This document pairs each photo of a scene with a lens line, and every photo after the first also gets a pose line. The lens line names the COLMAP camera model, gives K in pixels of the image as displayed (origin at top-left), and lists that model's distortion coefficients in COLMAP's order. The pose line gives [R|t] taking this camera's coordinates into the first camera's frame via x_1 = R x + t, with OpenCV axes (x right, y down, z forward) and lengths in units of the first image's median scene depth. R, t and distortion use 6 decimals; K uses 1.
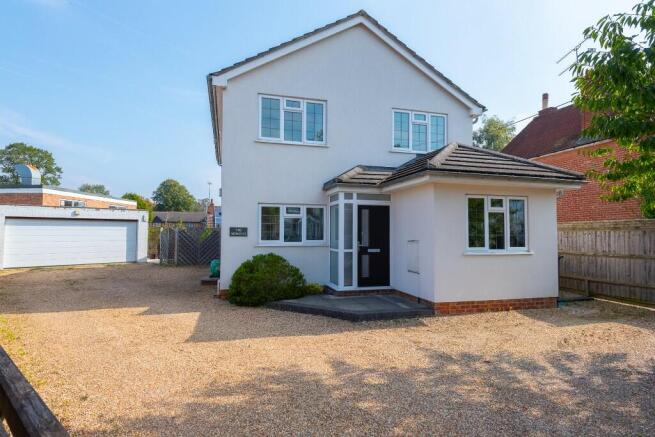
lens RADIAL K [[374.7, 0, 327.5], [0, 374.7, 223.2], [0, 0, 1]] dist [-0.004254, -0.001603]
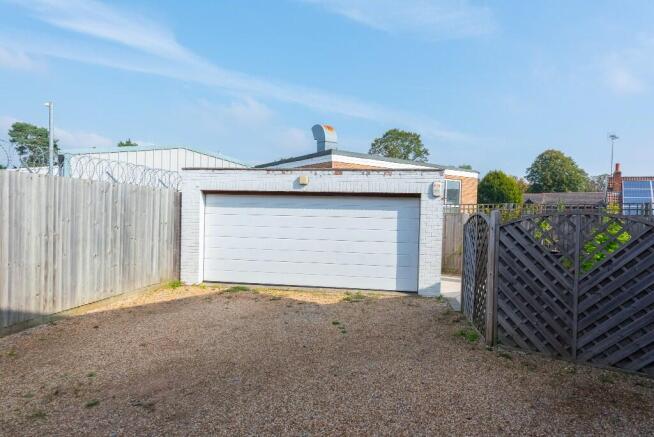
lens RADIAL K [[414.8, 0, 325.7], [0, 414.8, 223.3], [0, 0, 1]] dist [-0.004776, -0.001263]
pose [[0.617681, 0.026038, -0.785997, -0.070540], [-0.000645, 0.999468, 0.032603, 0.003111], [0.786428, -0.019631, 0.617370, 0.214266]]
